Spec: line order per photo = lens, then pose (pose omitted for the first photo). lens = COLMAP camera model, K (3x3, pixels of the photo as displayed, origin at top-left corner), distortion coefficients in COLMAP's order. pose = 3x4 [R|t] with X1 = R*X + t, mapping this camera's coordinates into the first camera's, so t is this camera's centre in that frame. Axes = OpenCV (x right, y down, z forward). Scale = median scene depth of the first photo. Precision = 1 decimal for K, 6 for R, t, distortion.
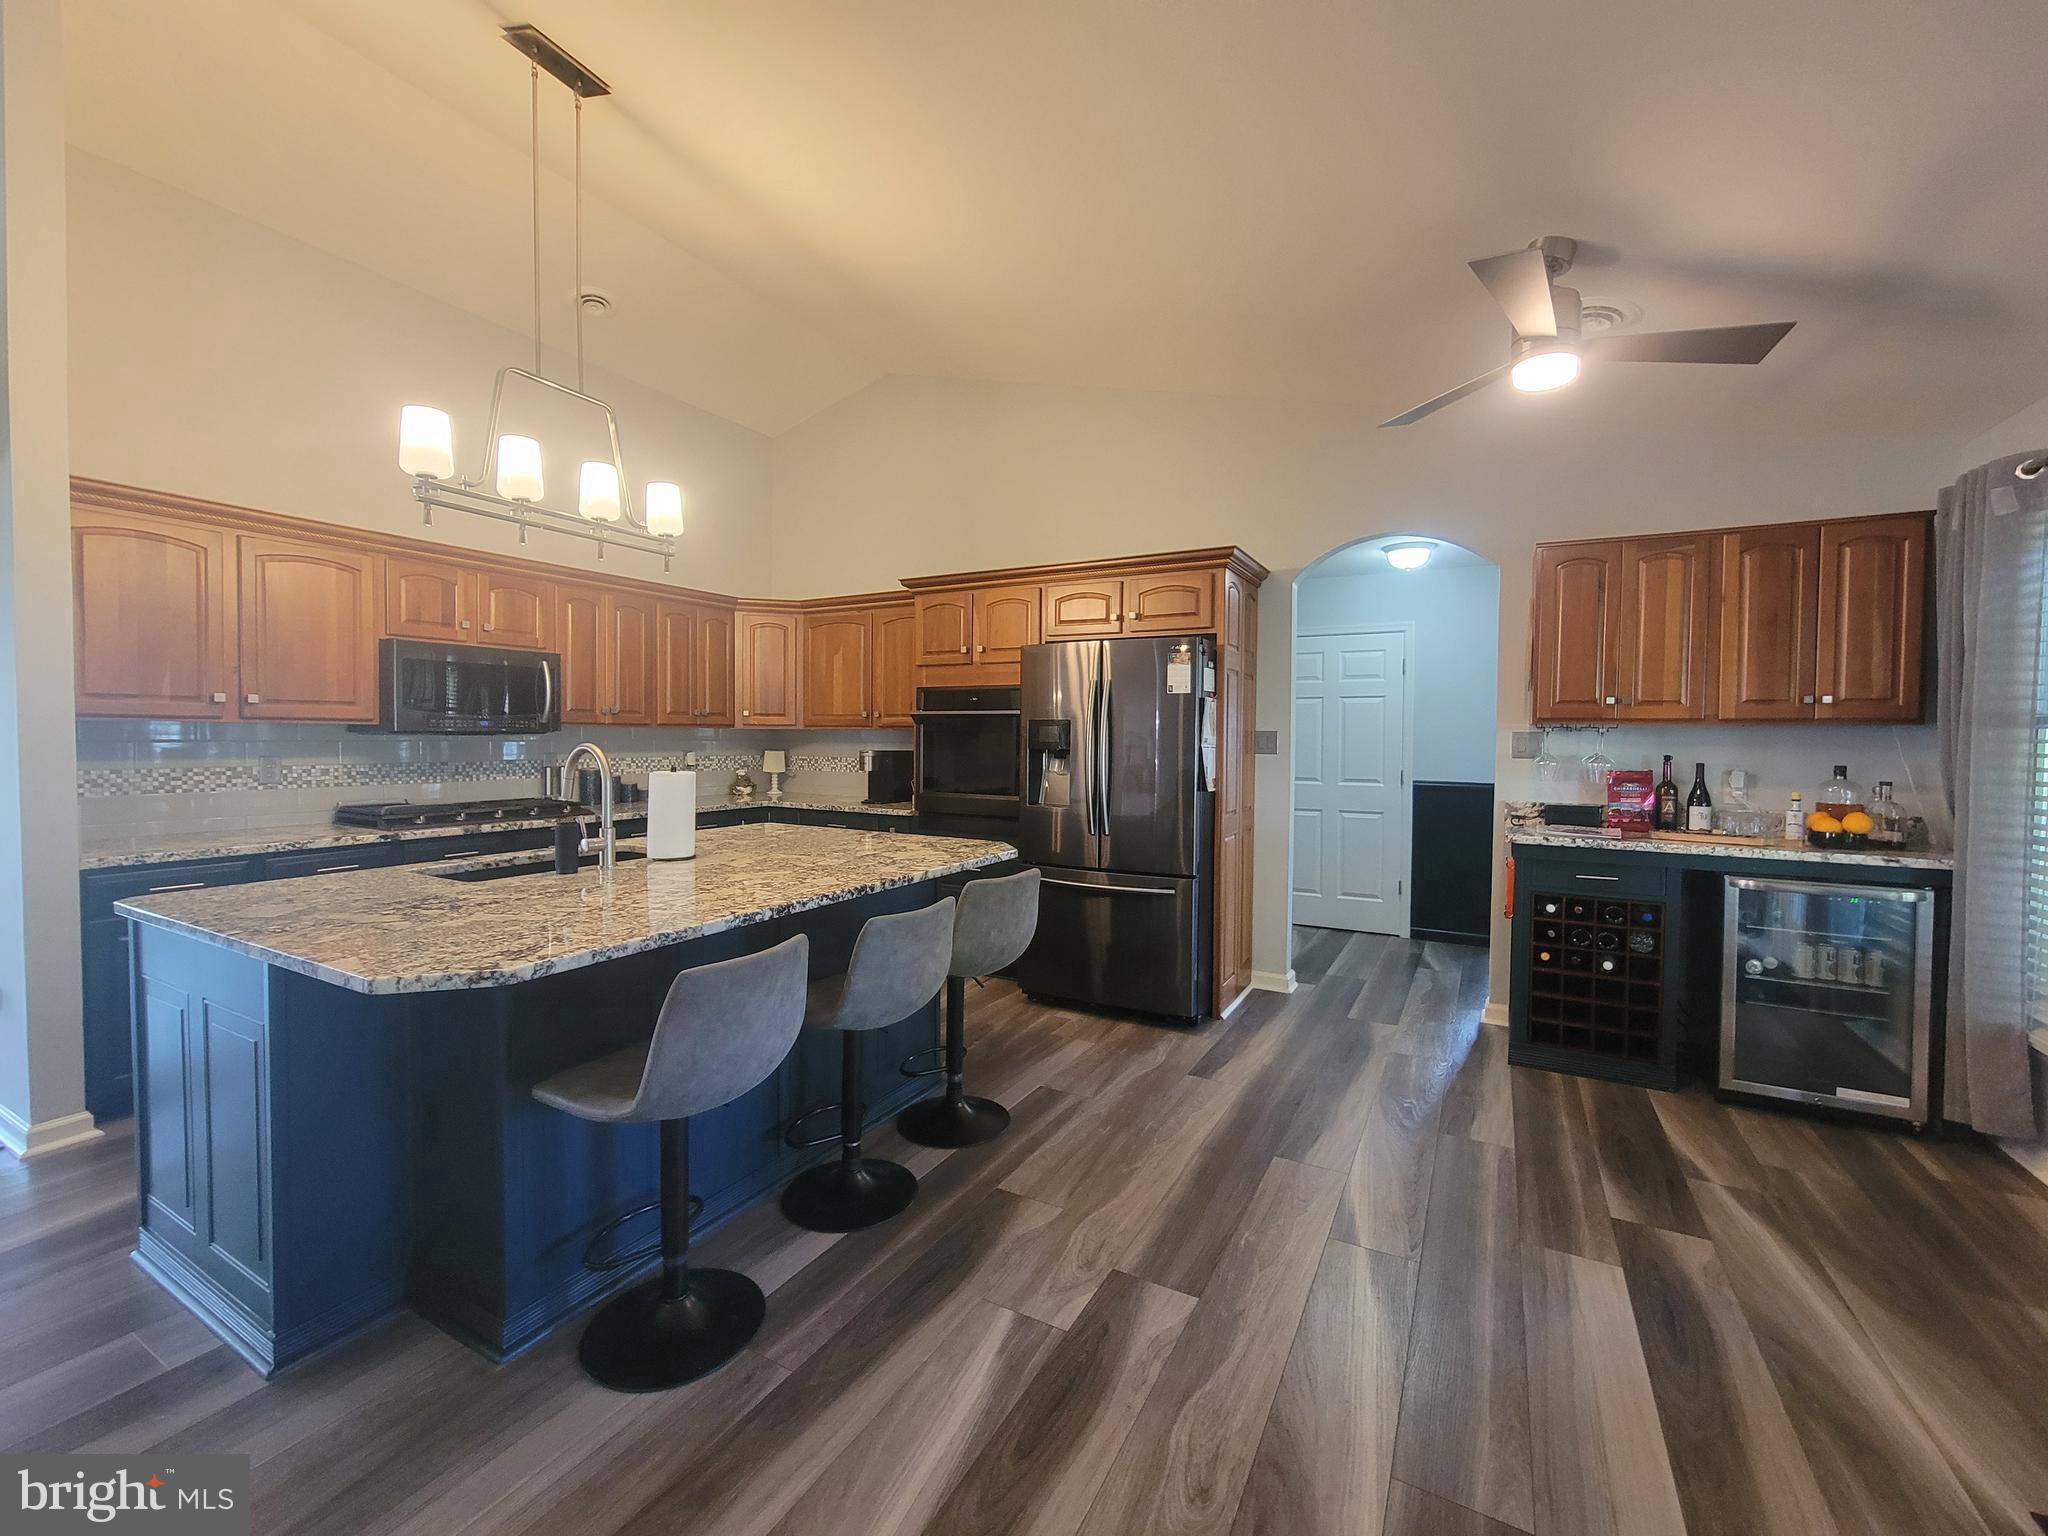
lens RADIAL K [[837.3, 0, 1037.4], [0, 837.3, 754.9], [0, 0, 1]] dist [-0.001108, 0.000160]
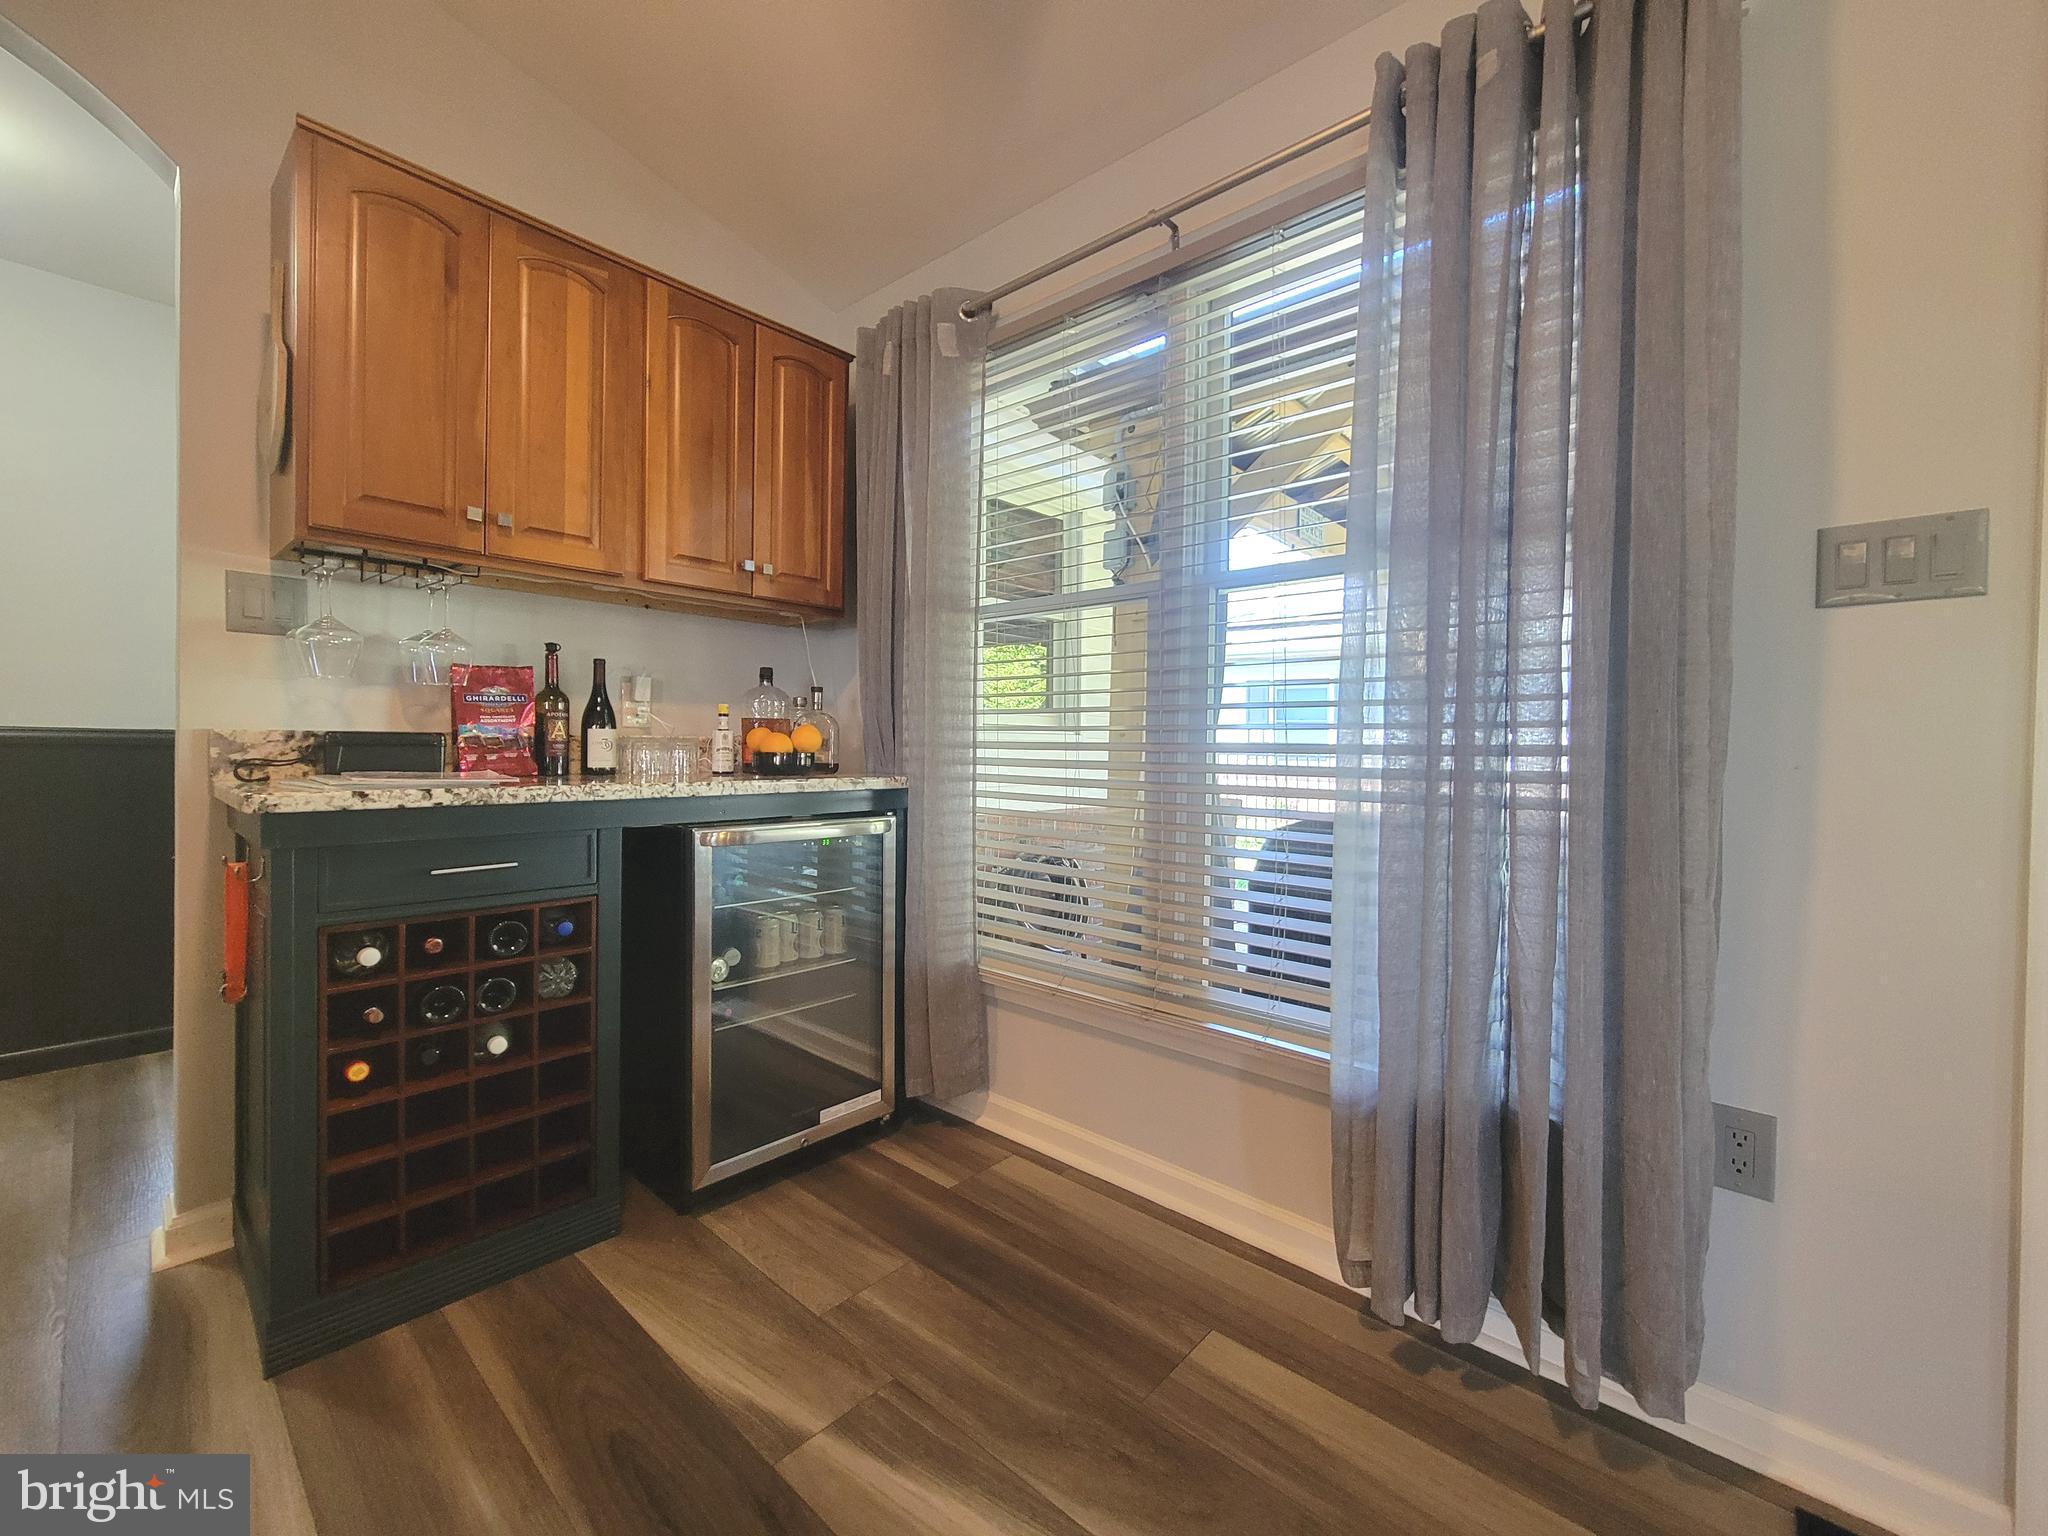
lens RADIAL K [[837.3, 0, 1037.4], [0, 837.3, 754.9], [0, 0, 1]] dist [-0.001108, 0.000160]
pose [[0.222385, -0.017829, 0.974796, 0.260990], [0.012695, 0.999801, 0.015390, 0.074244], [-0.974876, 0.008953, 0.222567, 0.545874]]
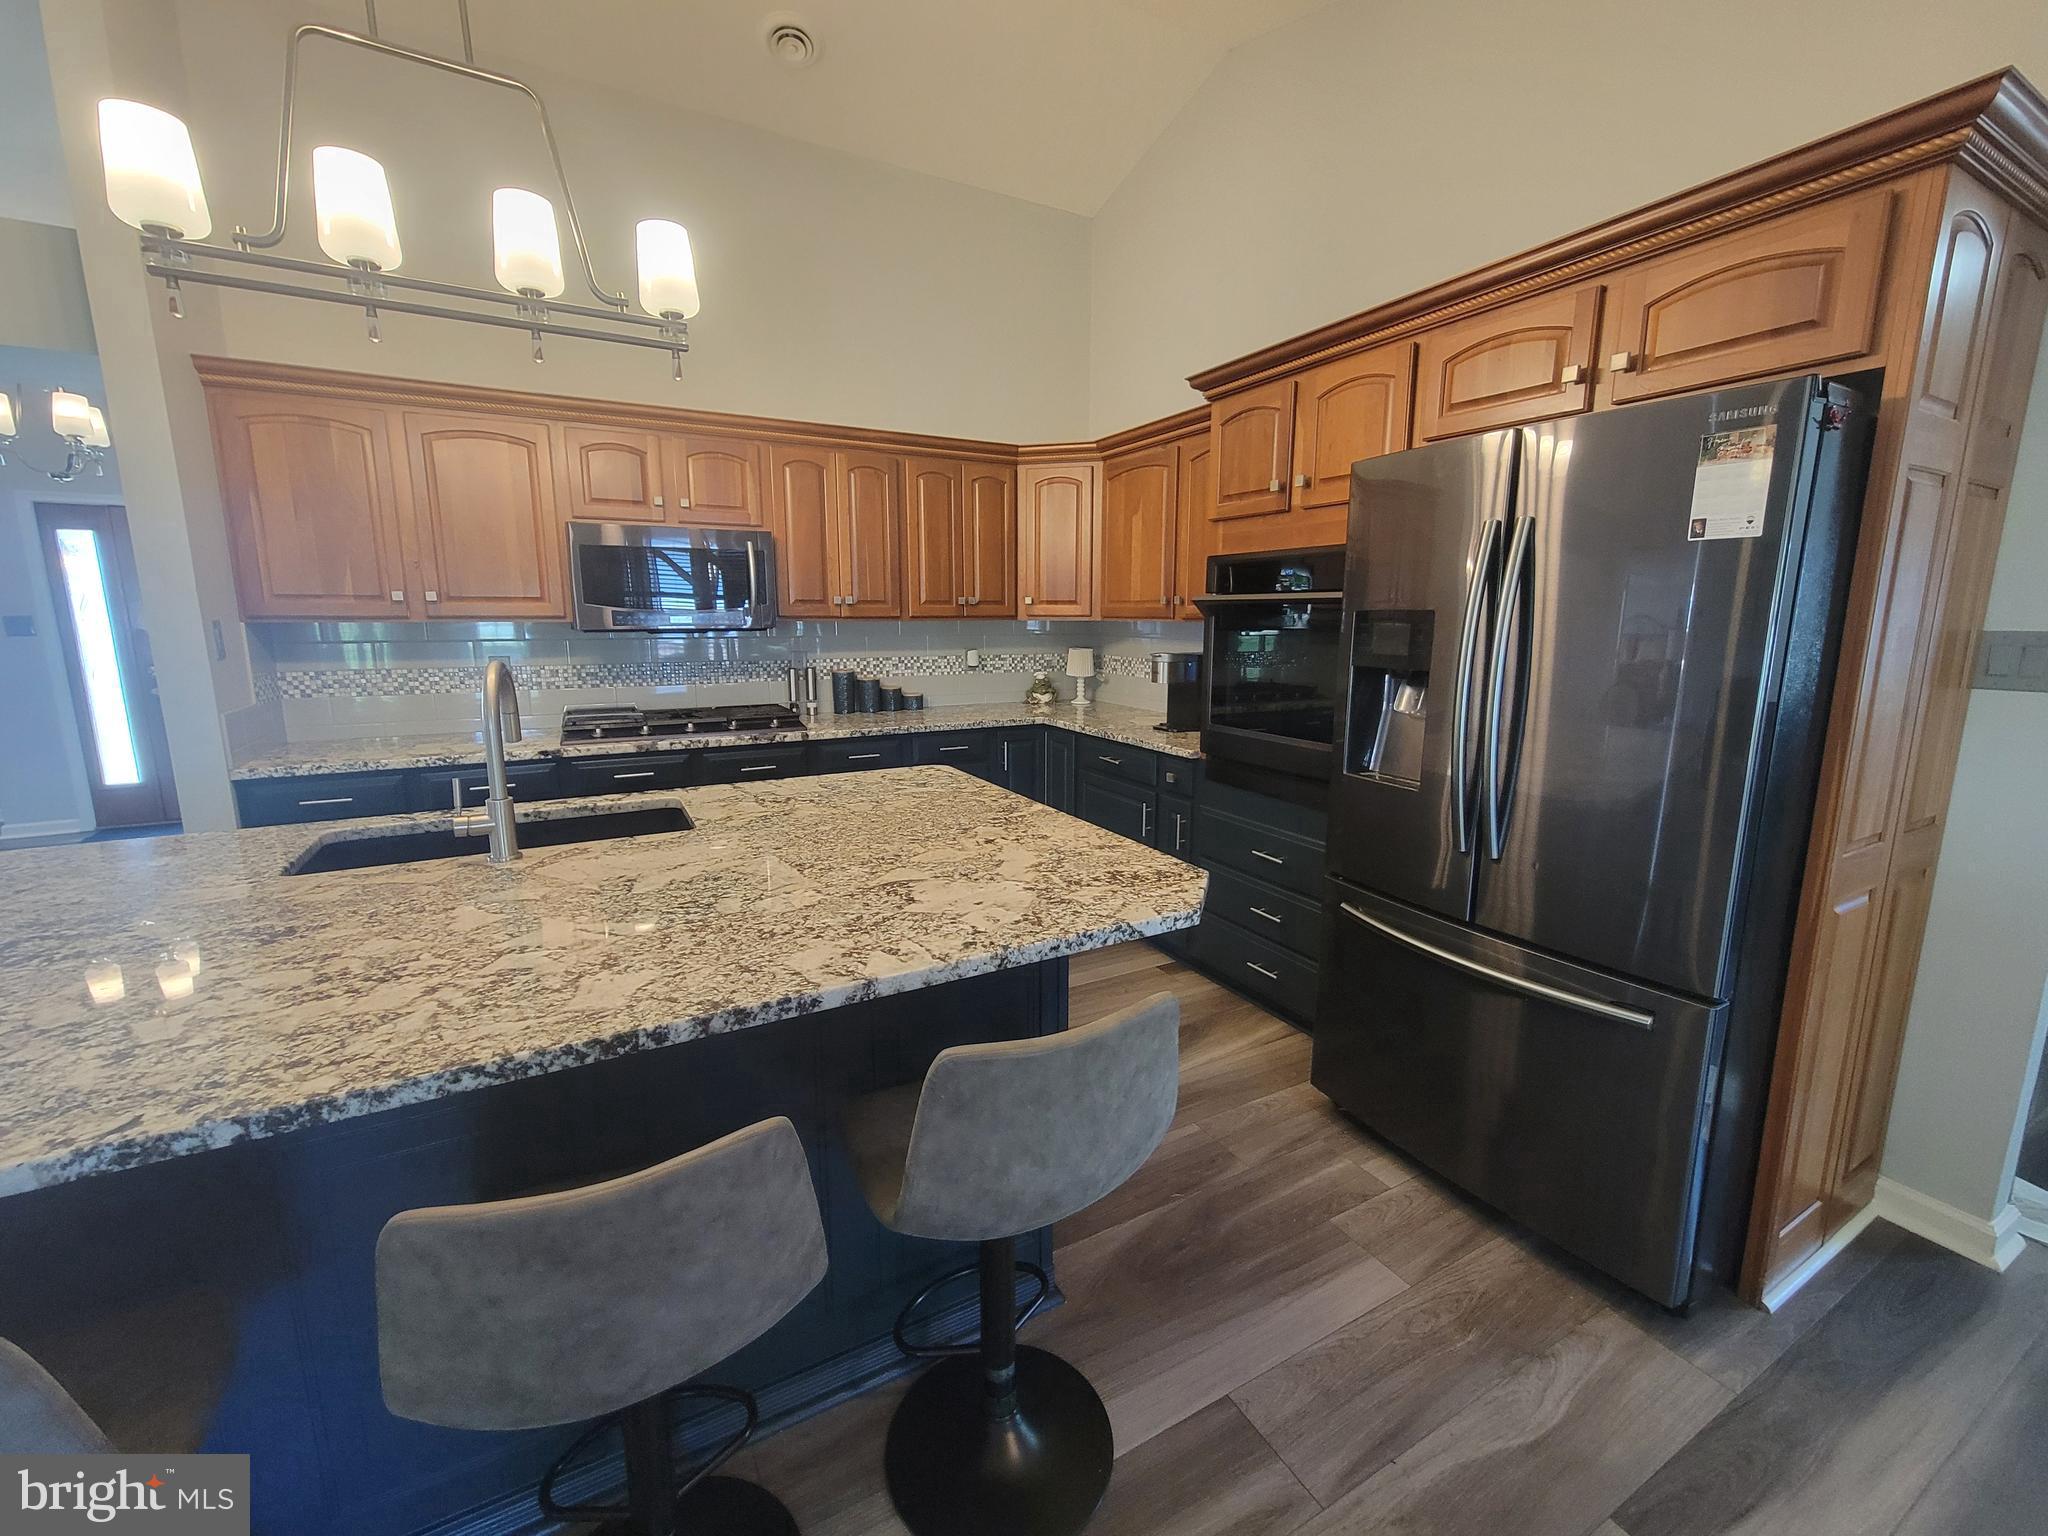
lens RADIAL K [[837.3, 0, 1037.4], [0, 837.3, 754.9], [0, 0, 1]] dist [-0.001108, 0.000160]
pose [[0.845521, 0.083183, -0.527423, 0.120018], [-0.008760, 0.989818, 0.142067, -0.029127], [0.533871, -0.115501, 0.837640, 0.529480]]
